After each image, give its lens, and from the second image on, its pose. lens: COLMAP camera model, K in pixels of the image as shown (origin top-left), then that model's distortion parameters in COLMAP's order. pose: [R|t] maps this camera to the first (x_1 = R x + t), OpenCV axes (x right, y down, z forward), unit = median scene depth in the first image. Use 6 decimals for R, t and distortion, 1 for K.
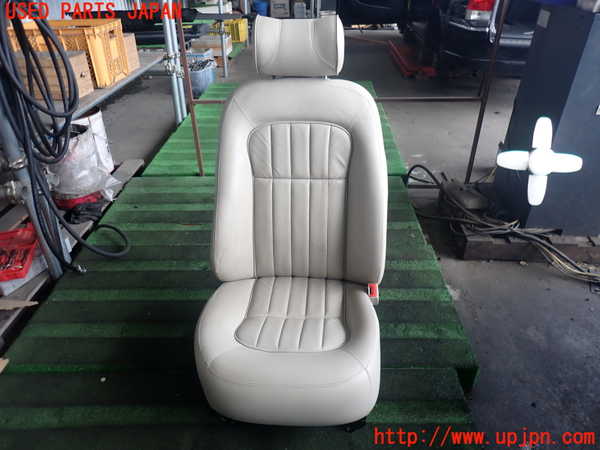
lens RADIAL K [[426.9, 0, 297.1], [0, 426.9, 223.8], [0, 0, 1]] dist [0.001492, -0.012191]
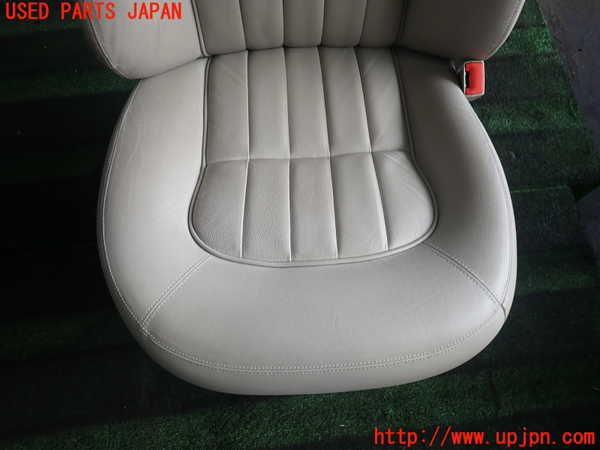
lens RADIAL K [[426.9, 0, 305.6], [0, 426.9, 228.1], [0, 0, 1]] dist [0.001492, -0.012191]
pose [[0.990156, -0.123939, 0.065045, -0.031370], [0.056681, 0.779934, 0.623290, -0.008658], [-0.127981, -0.613467, 0.779281, 0.369453]]
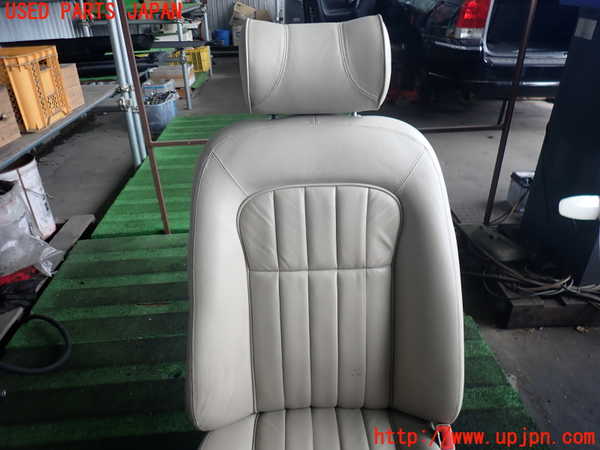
lens RADIAL K [[426.9, 0, 294.6], [0, 426.9, 226.1], [0, 0, 1]] dist [0.001492, -0.012191]
pose [[0.996162, -0.055717, 0.067502, -0.048079], [0.059202, 0.996954, -0.050767, -0.091510], [-0.064467, 0.054568, 0.996427, 0.232296]]
